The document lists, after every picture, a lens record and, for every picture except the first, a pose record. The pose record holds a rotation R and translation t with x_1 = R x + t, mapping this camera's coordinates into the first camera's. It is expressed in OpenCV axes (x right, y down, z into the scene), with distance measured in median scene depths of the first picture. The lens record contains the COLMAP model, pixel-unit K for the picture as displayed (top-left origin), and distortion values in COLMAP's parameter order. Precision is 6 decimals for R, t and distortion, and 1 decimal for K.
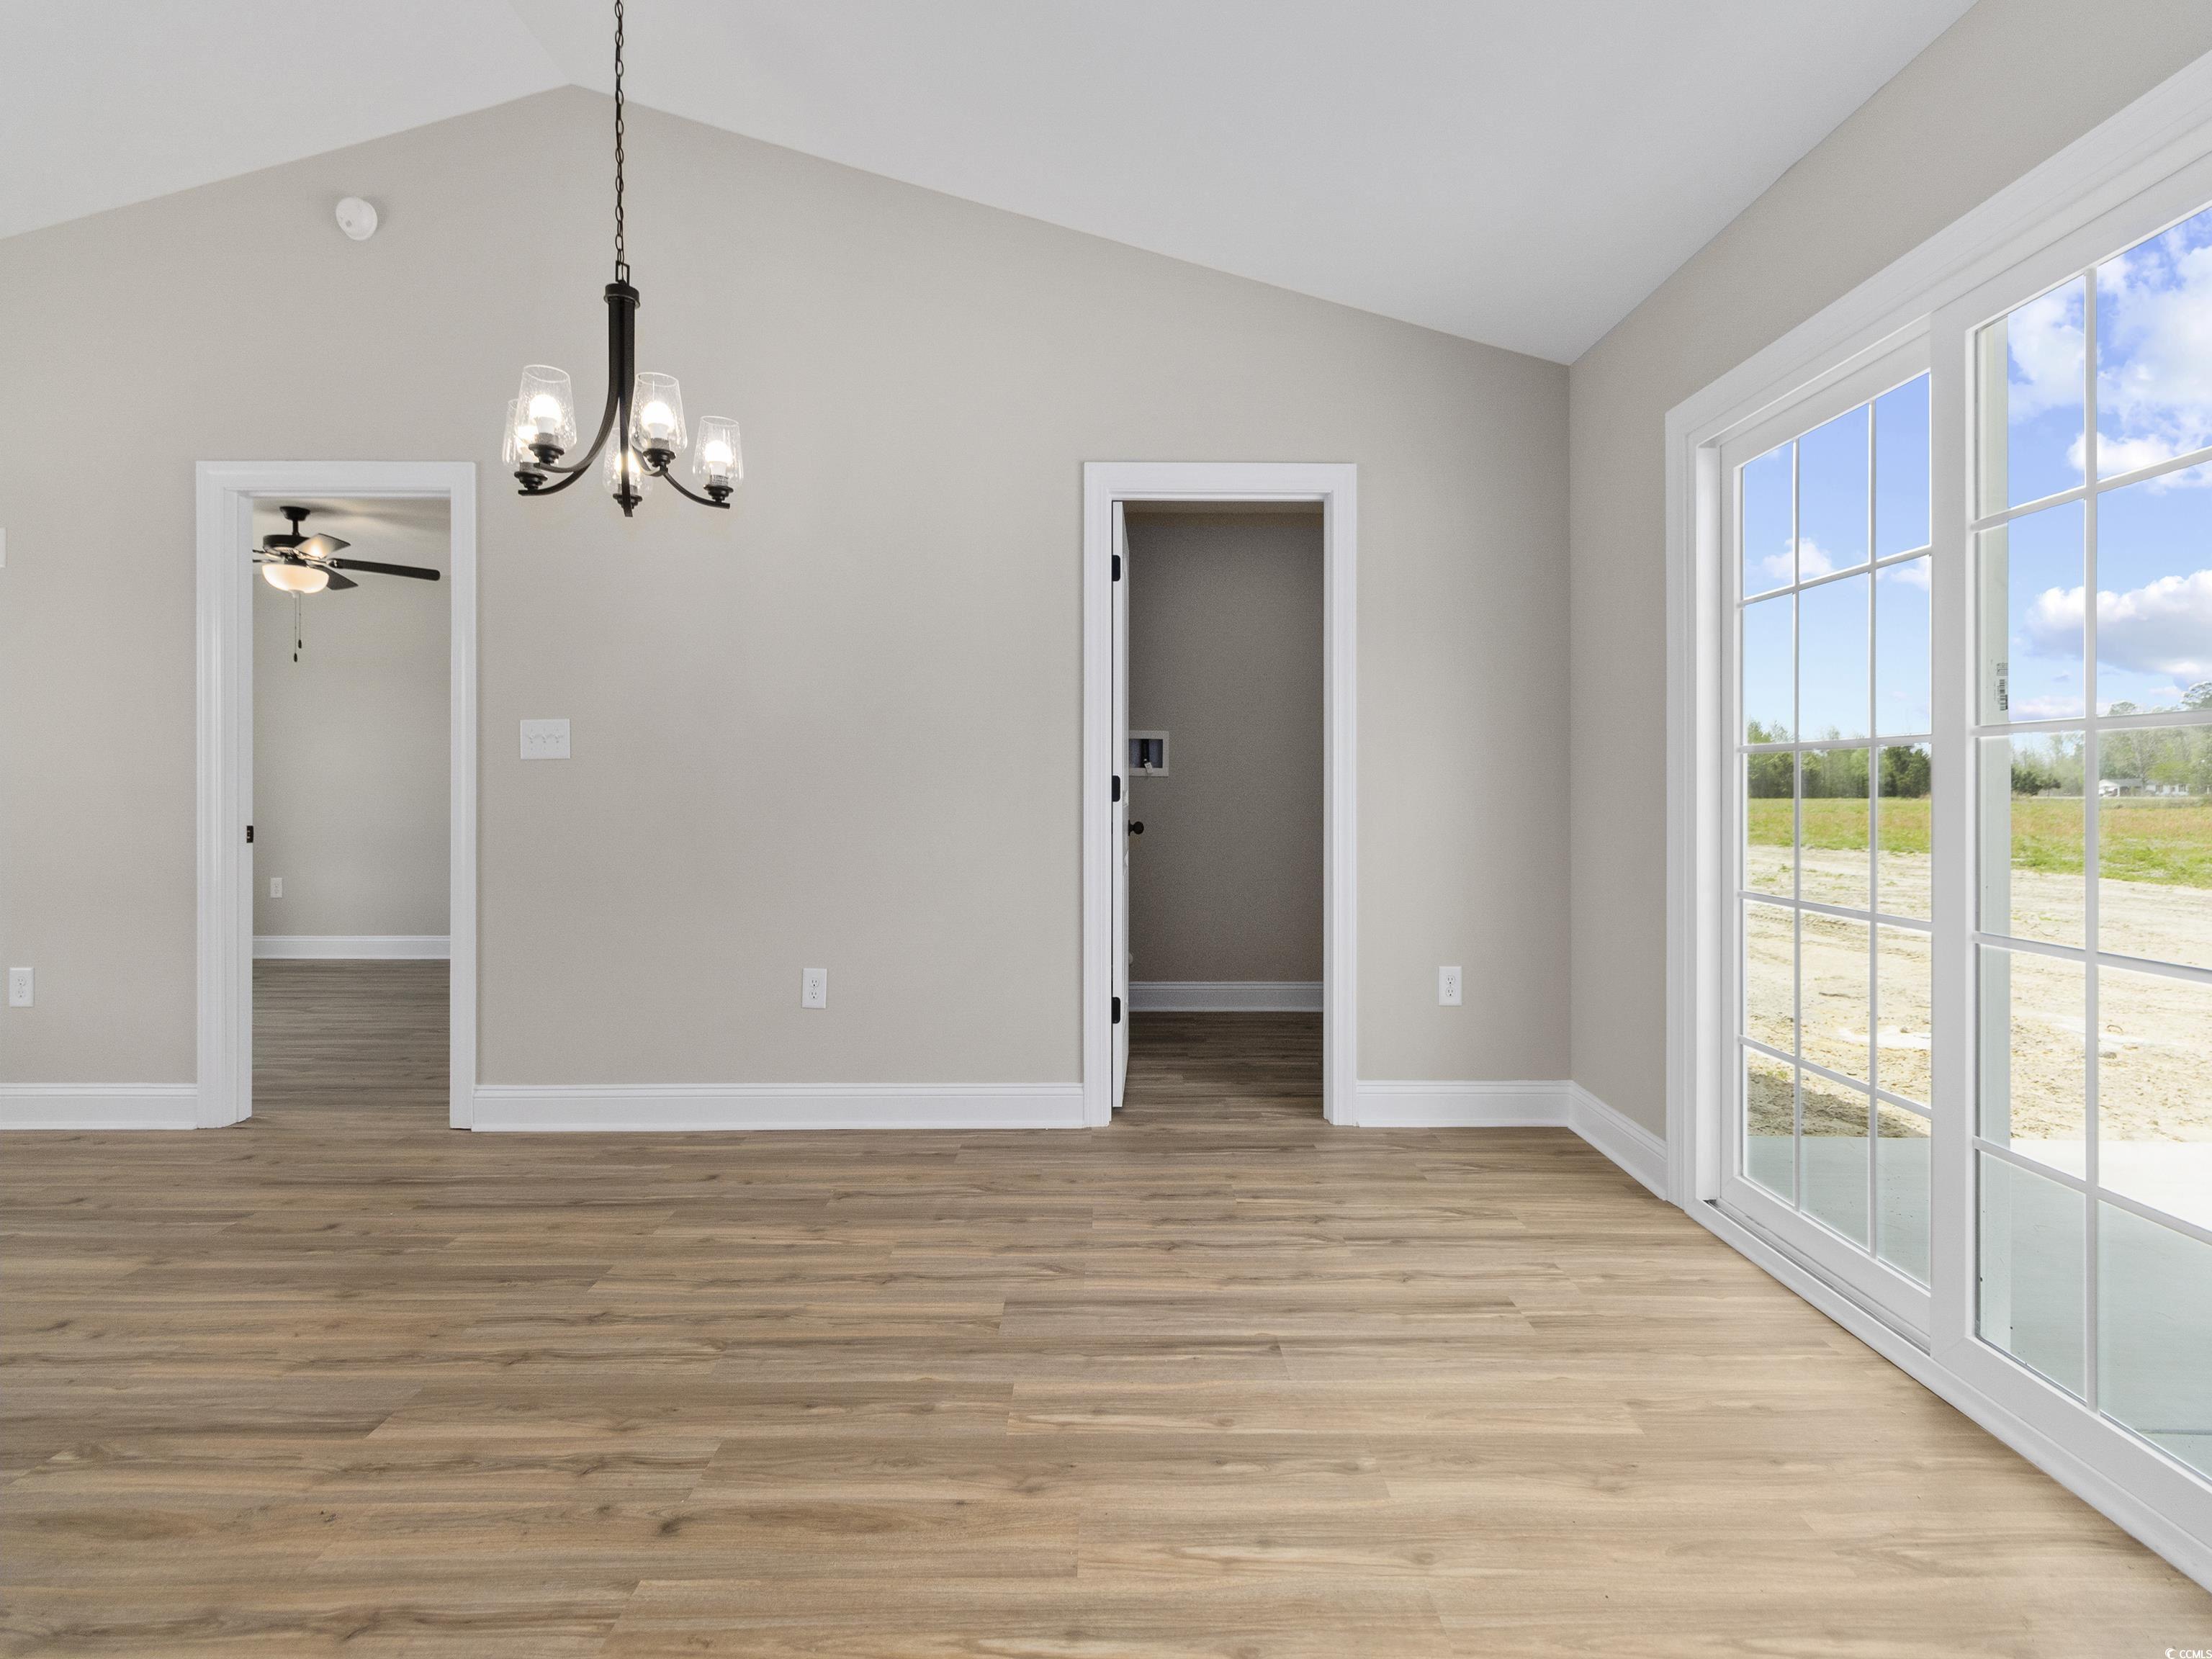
lens RADIAL K [[1027.4, 0, 1116.4], [0, 1027.4, 791.1], [0, 0, 1]] dist [0.001453, 0.000956]
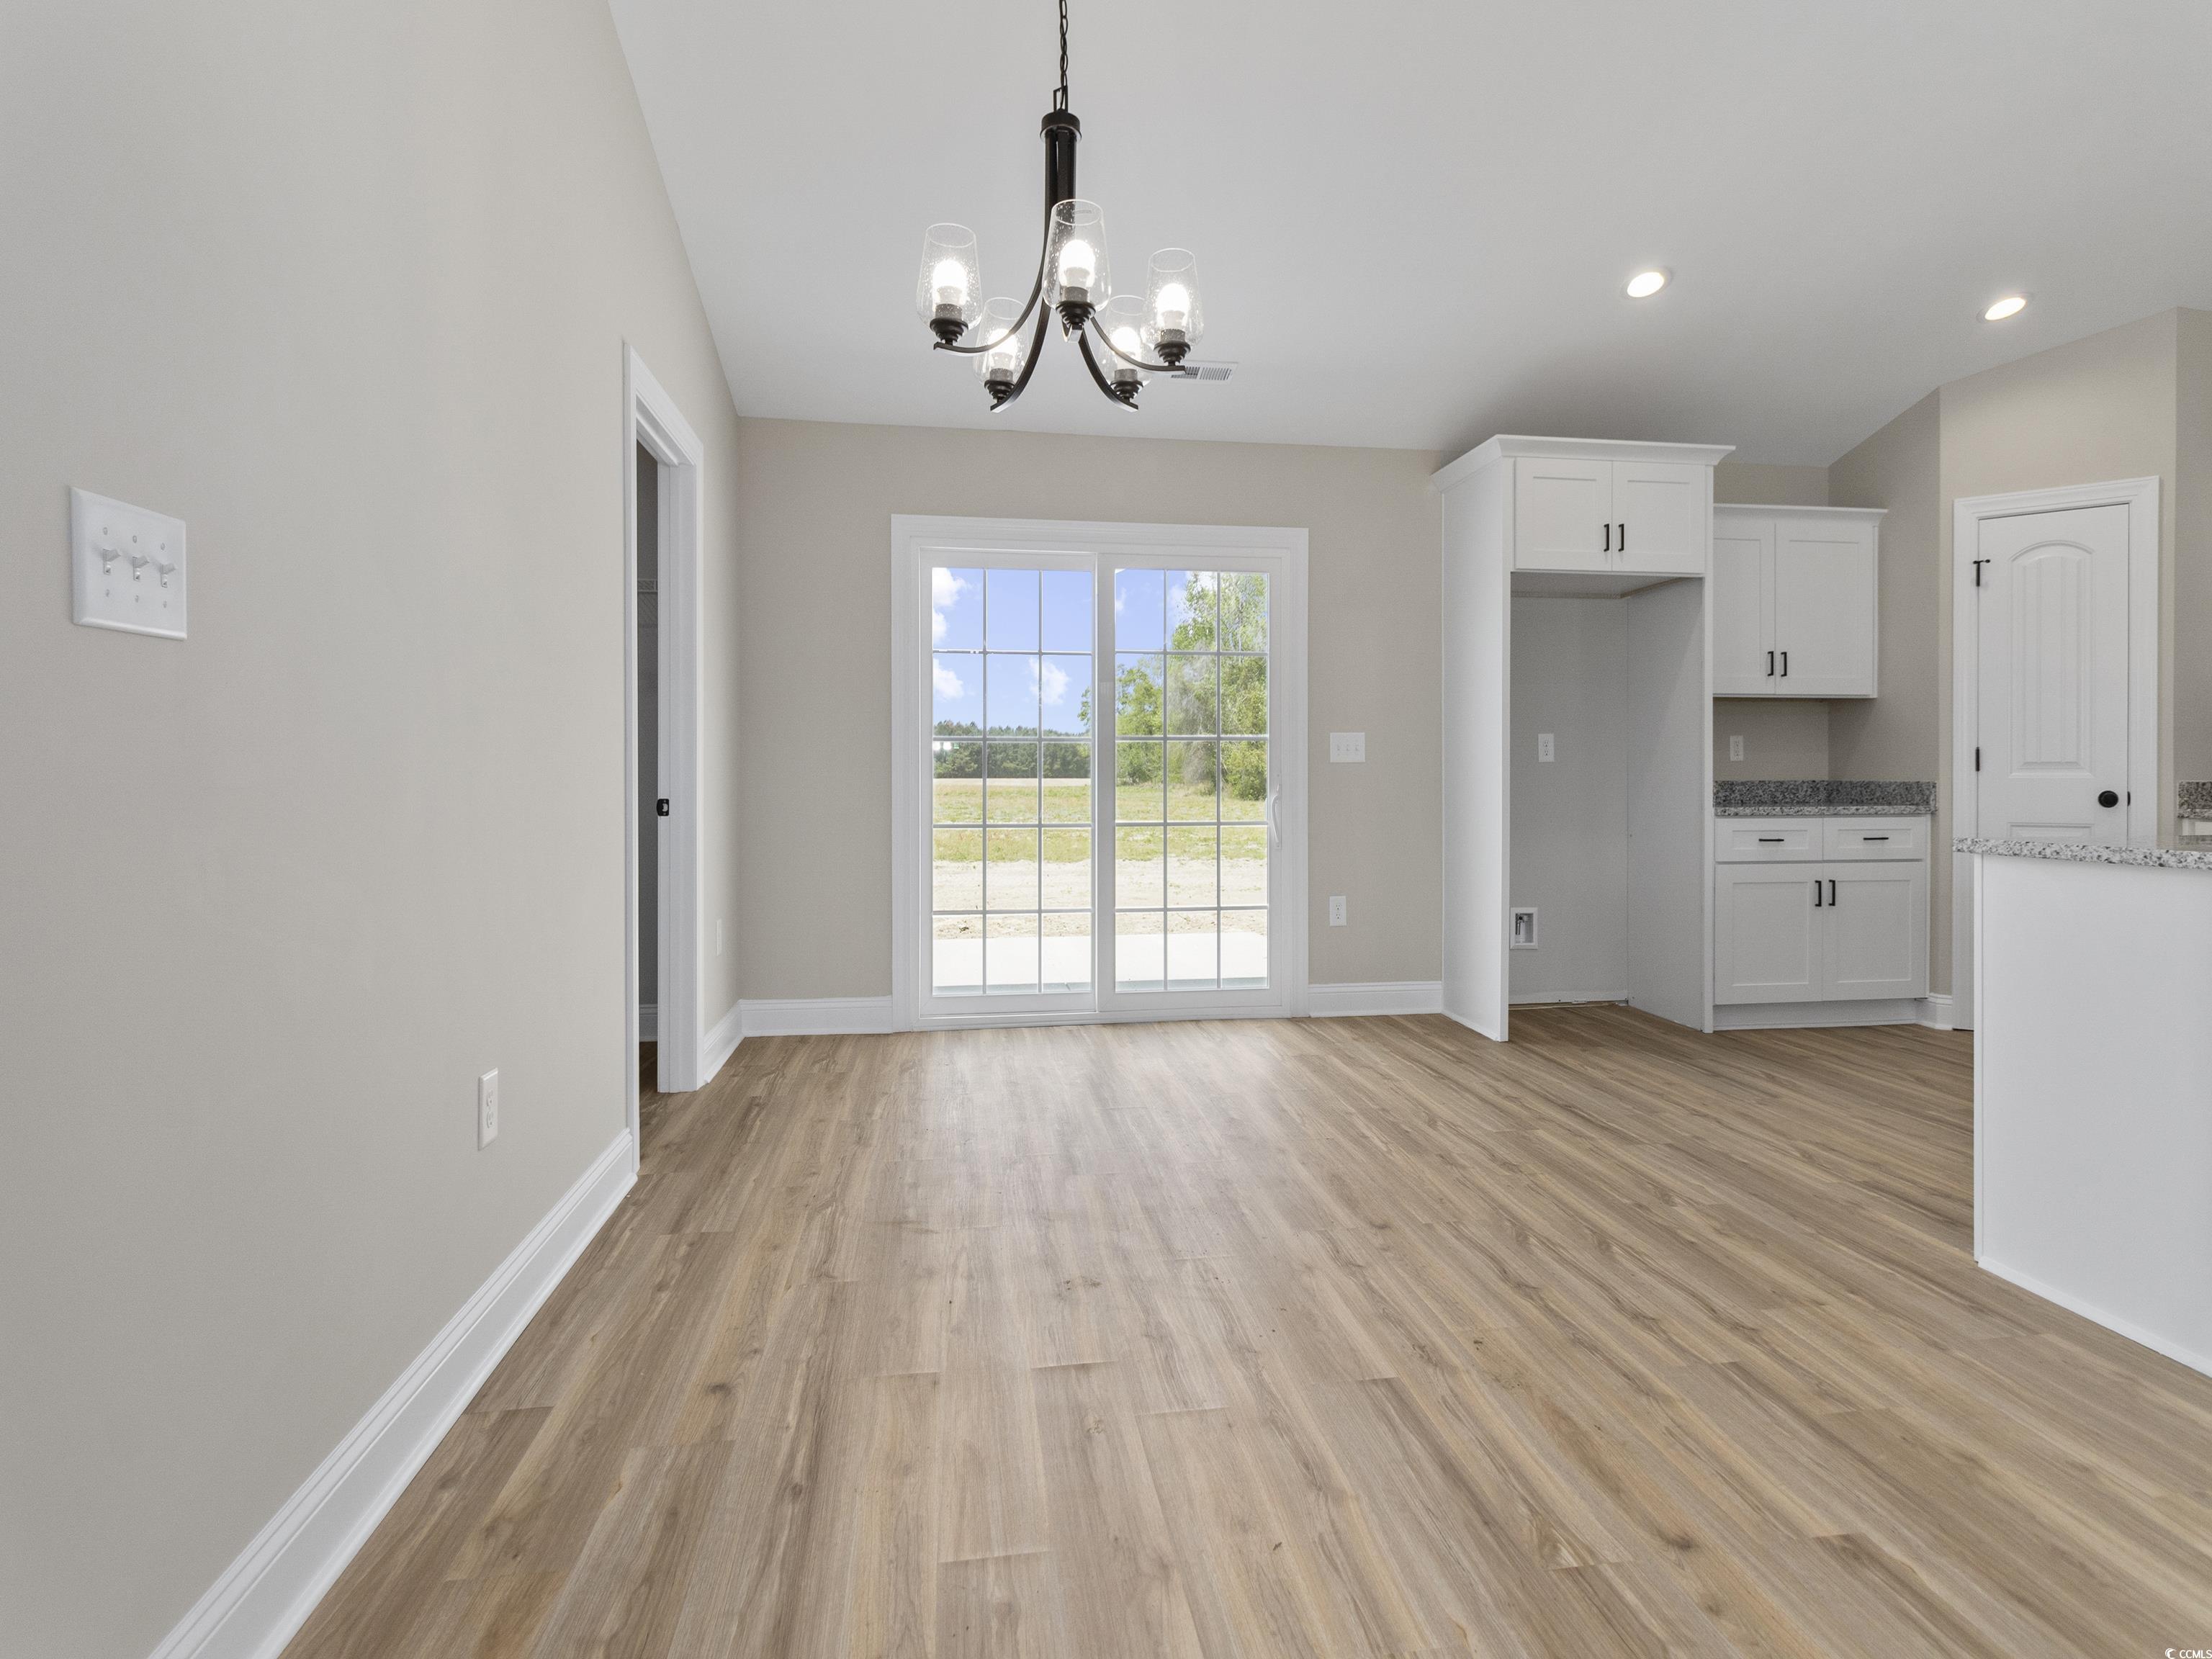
lens RADIAL K [[1109.7, 0, 1110.6], [0, 1109.7, 780.3], [0, 0, 1]] dist [0.000514, -0.001426]
pose [[-0.140865, -0.005116, 0.990016, -1.273314], [0.007159, 0.999955, 0.006186, 0.019521], [-0.990003, 0.007959, -0.140822, 1.026043]]
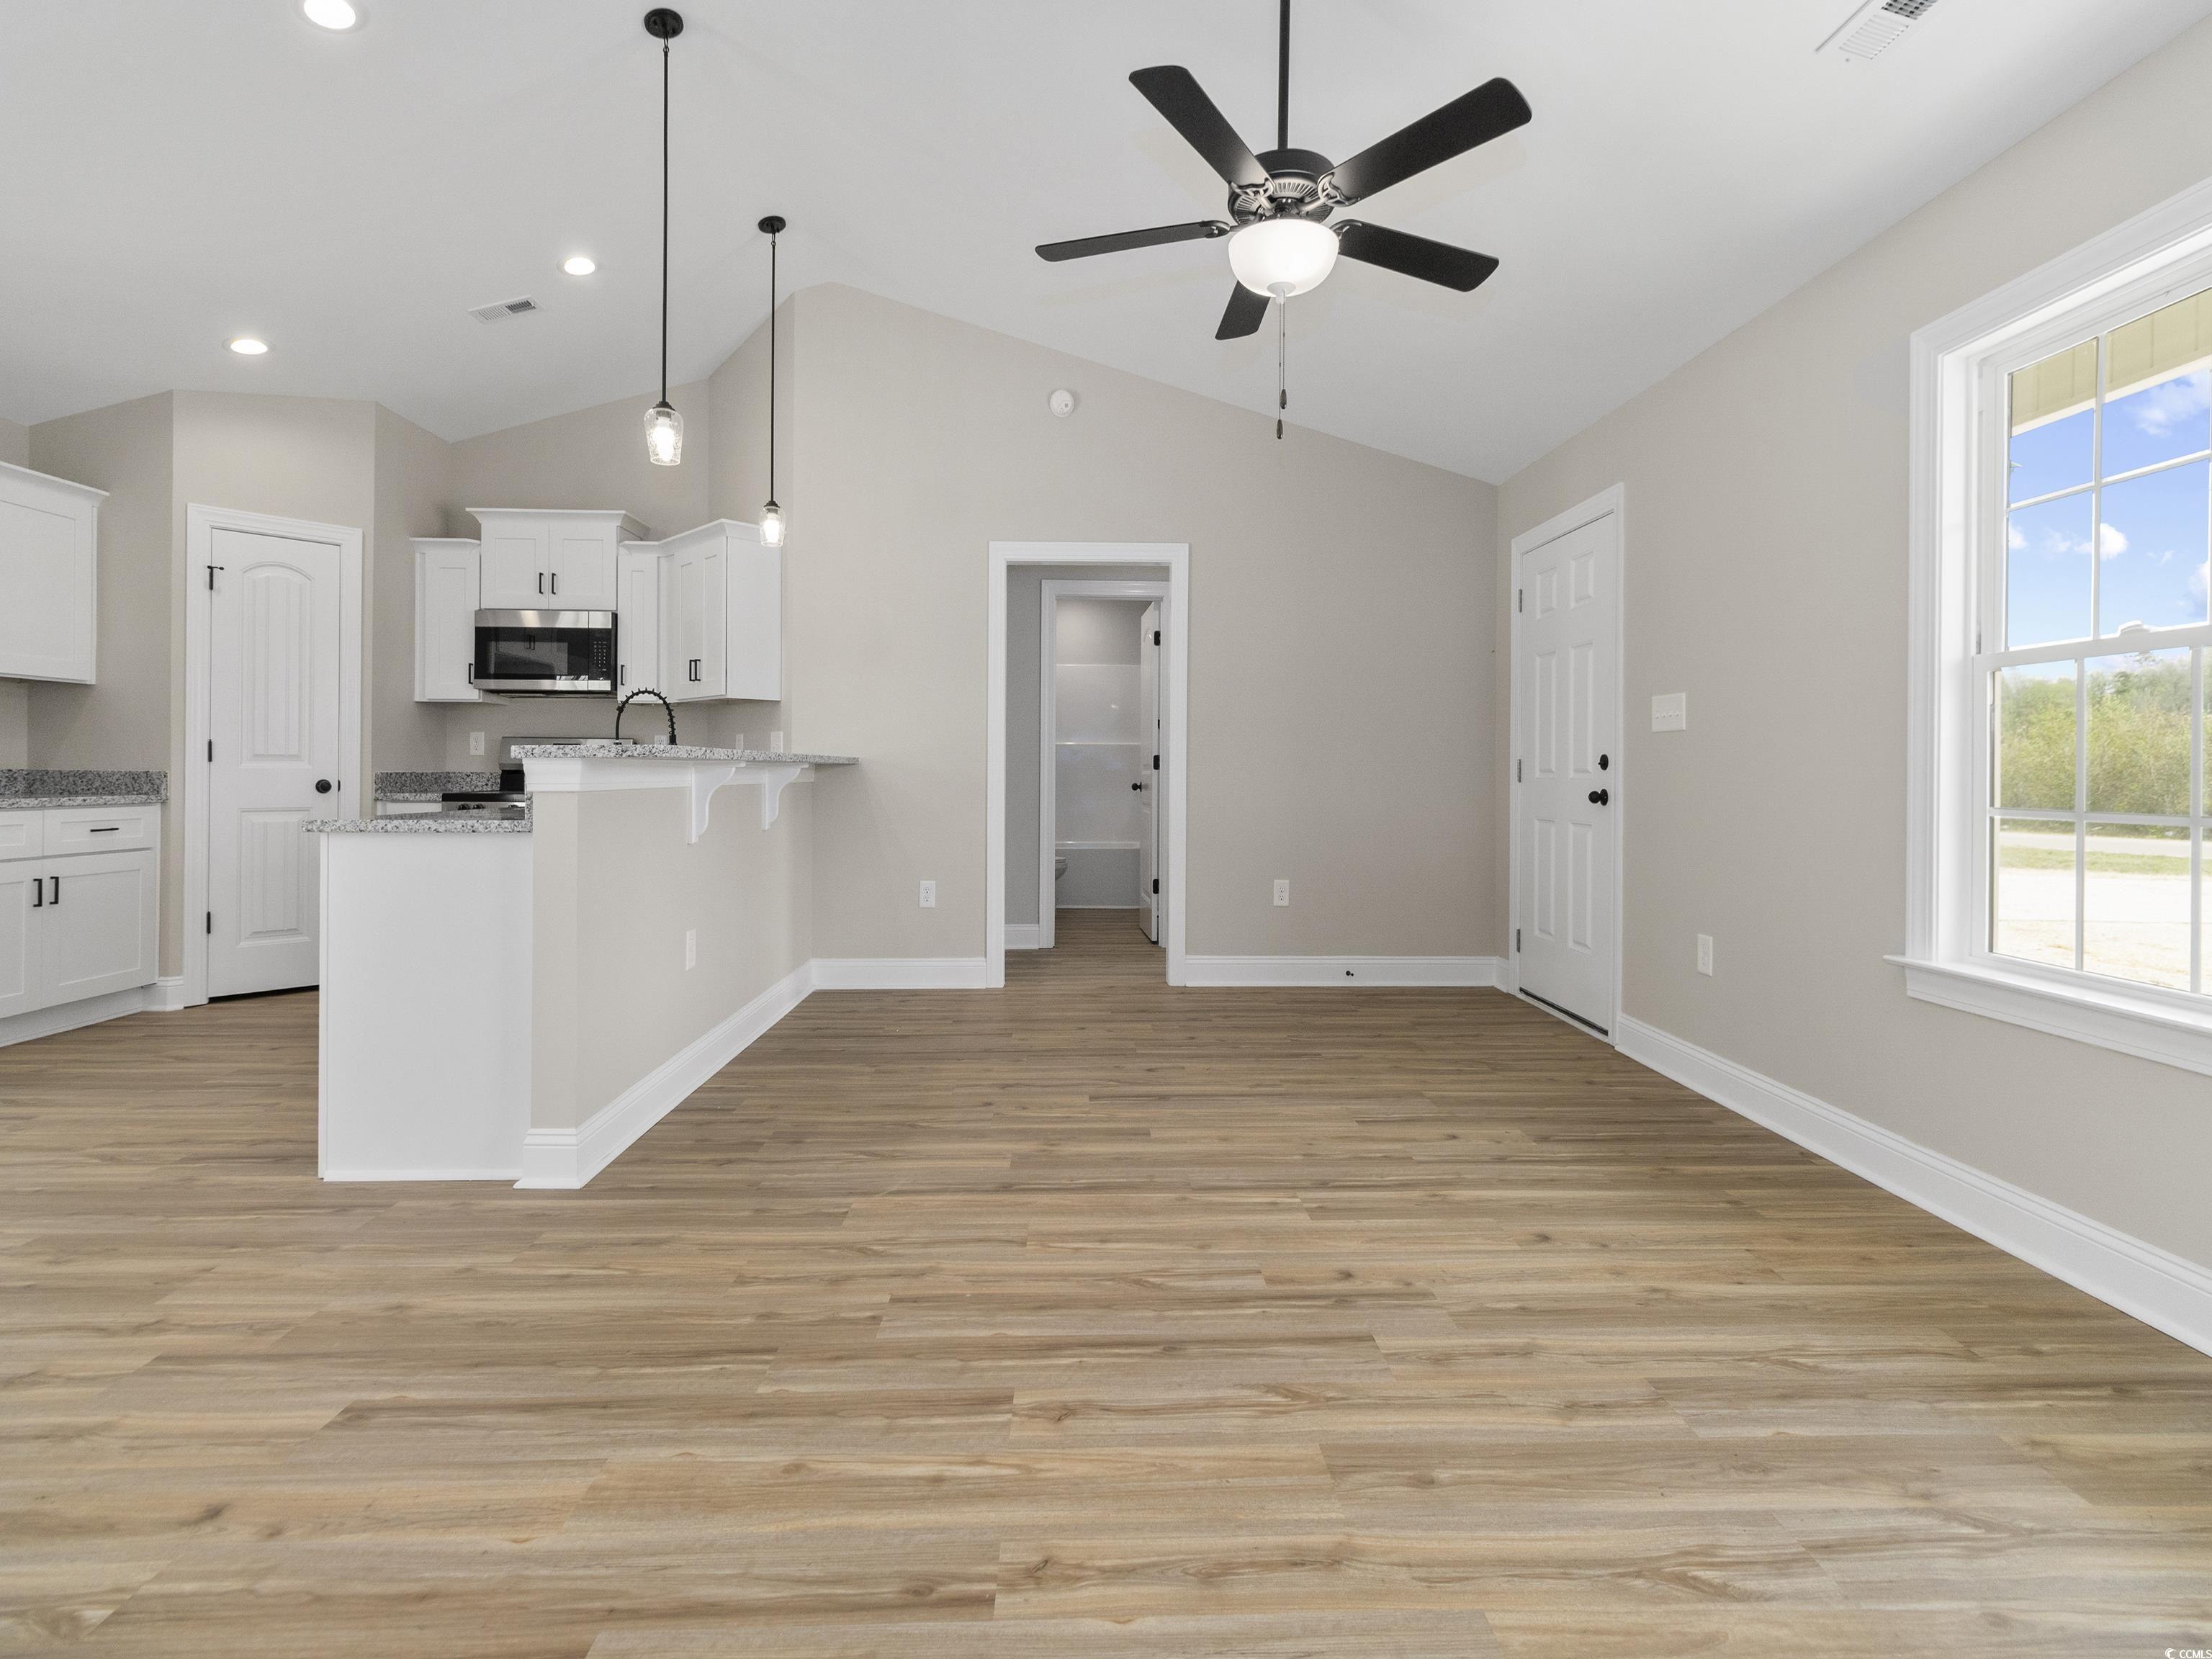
lens RADIAL K [[1027.4, 0, 1114.1], [0, 1027.4, 774.0], [0, 0, 1]] dist [0.001453, 0.000956]
pose [[-0.999360, -0.008567, -0.034735, -1.200305], [-0.008851, 0.999929, 0.008025, 0.018565], [0.034664, 0.008328, -0.999364, 1.229685]]
